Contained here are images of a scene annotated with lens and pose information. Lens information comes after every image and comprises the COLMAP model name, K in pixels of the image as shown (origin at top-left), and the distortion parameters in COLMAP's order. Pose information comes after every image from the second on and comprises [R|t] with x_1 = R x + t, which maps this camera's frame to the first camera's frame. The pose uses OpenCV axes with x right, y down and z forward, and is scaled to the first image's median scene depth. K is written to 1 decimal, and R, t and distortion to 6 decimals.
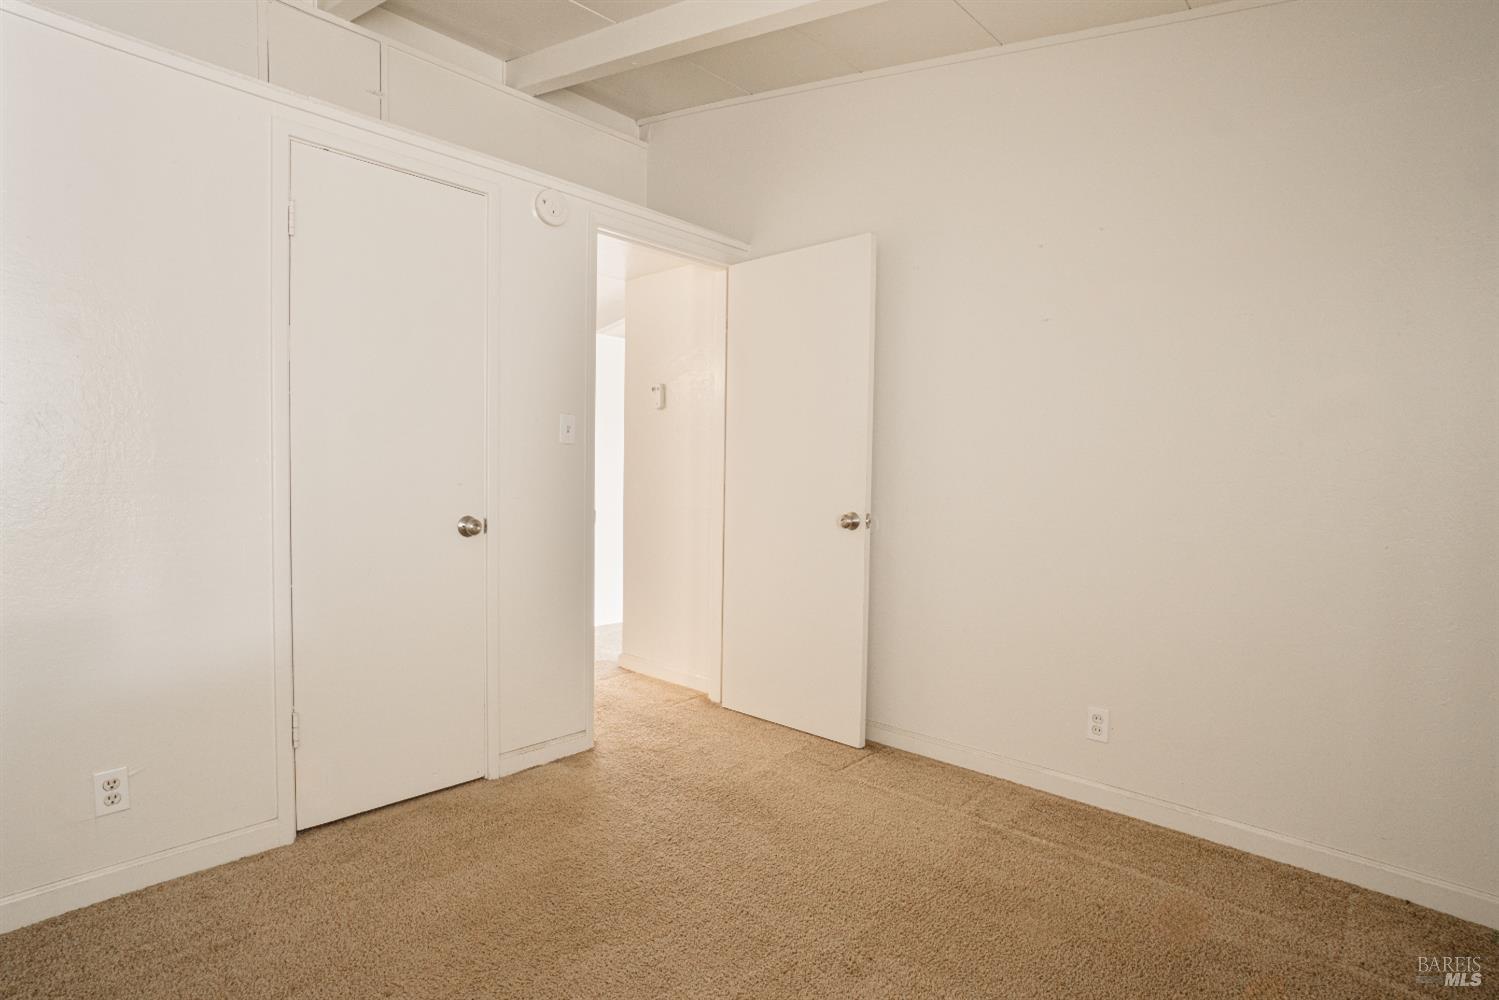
lens RADIAL K [[729.3, 0, 740.0], [0, 729.3, 507.8], [0, 0, 1]] dist [-0.048101, 0.023140]
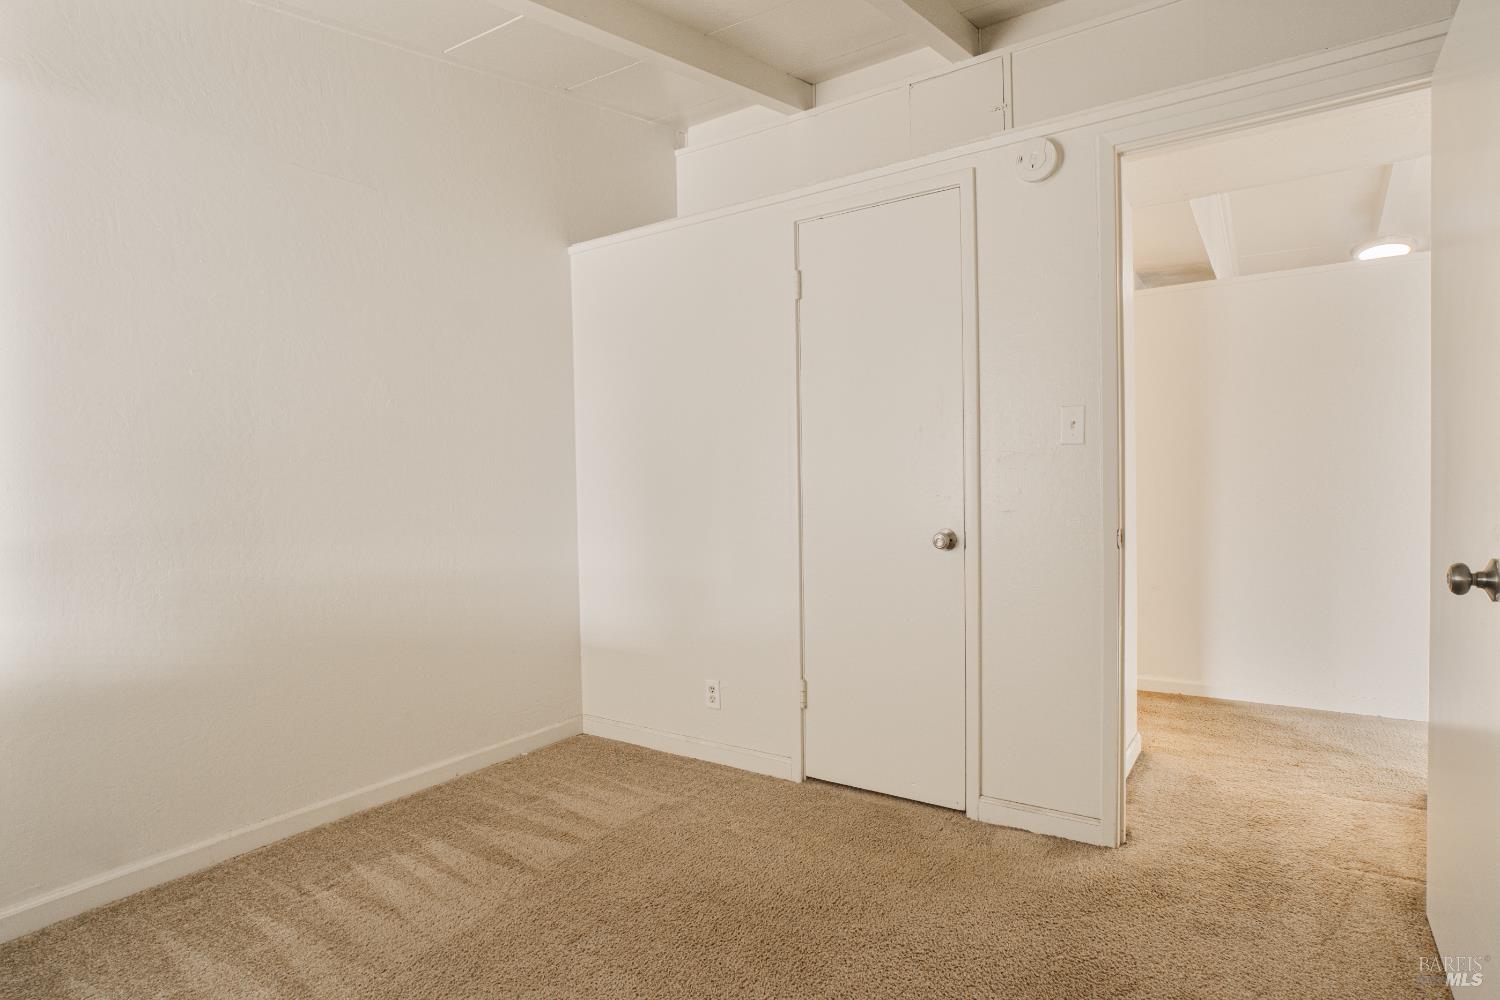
lens RADIAL K [[729.8, 0, 740.5], [0, 729.8, 507.8], [0, 0, 1]] dist [-0.048101, 0.023140]
pose [[0.204537, 0.010800, -0.978799, 0.518419], [-0.028914, 0.999569, 0.004987, -0.013598], [0.978432, 0.027281, 0.204761, 0.550434]]
